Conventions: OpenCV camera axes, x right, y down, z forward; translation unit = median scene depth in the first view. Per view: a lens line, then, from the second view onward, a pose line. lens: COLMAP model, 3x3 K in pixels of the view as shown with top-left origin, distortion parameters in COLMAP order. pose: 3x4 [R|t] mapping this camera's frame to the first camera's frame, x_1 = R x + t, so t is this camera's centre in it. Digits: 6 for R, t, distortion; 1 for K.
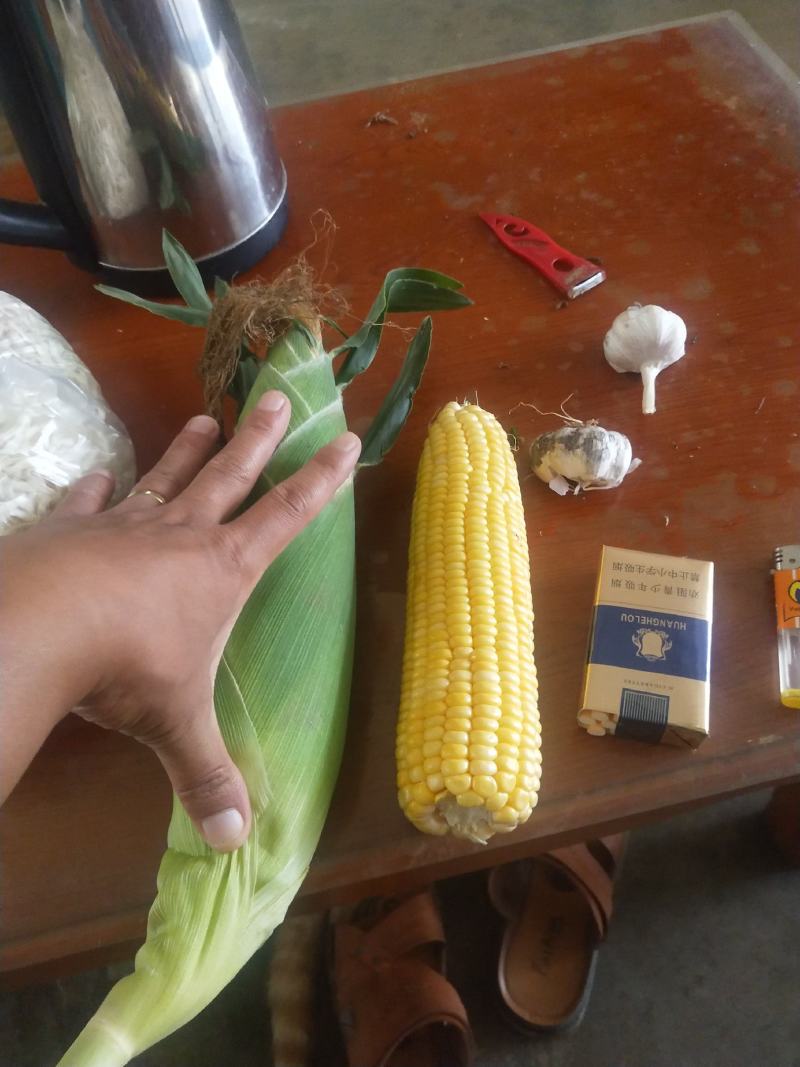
lens RADIAL K [[751.3, 0, 400.0], [0, 751.3, 533.5], [0, 0, 1]] dist [-0.028816, -0.003351]
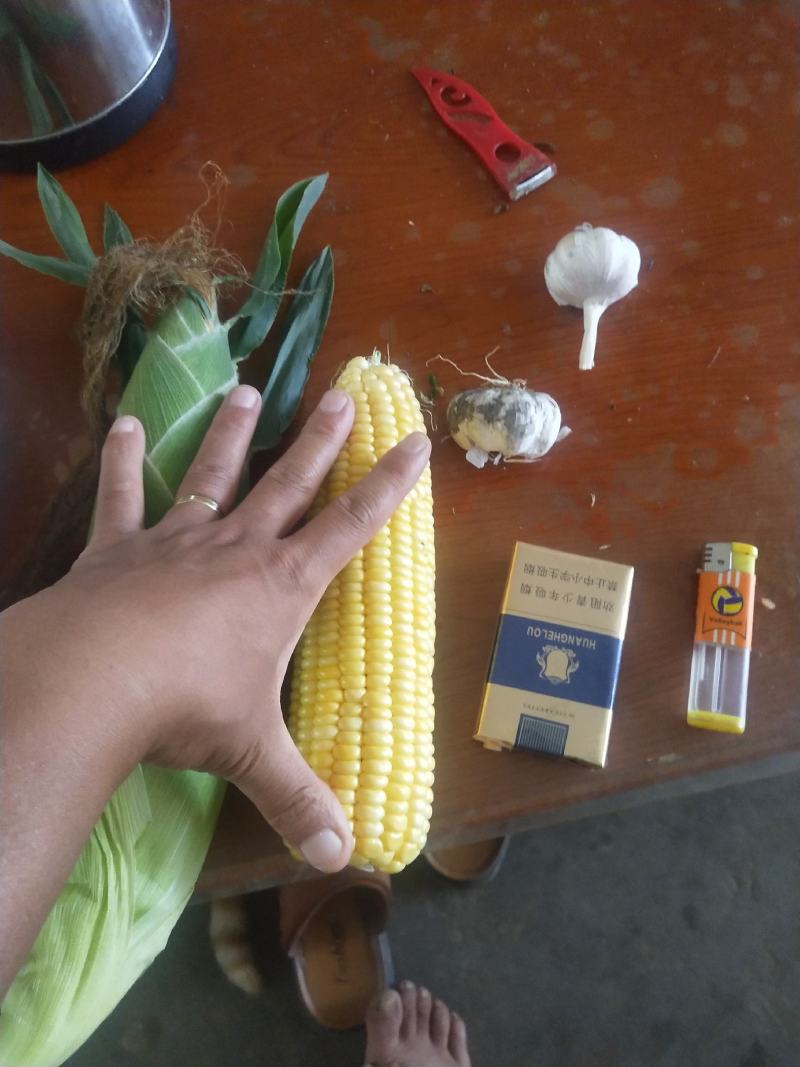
lens RADIAL K [[742.4, 0, 400.0], [0, 742.4, 533.5], [0, 0, 1]] dist [-0.026344, 0.006525]
pose [[0.998798, 0.008636, 0.048259, 0.083471], [-0.020834, 0.965823, 0.258363, -0.209001], [-0.044378, -0.259058, 0.964842, 0.142072]]
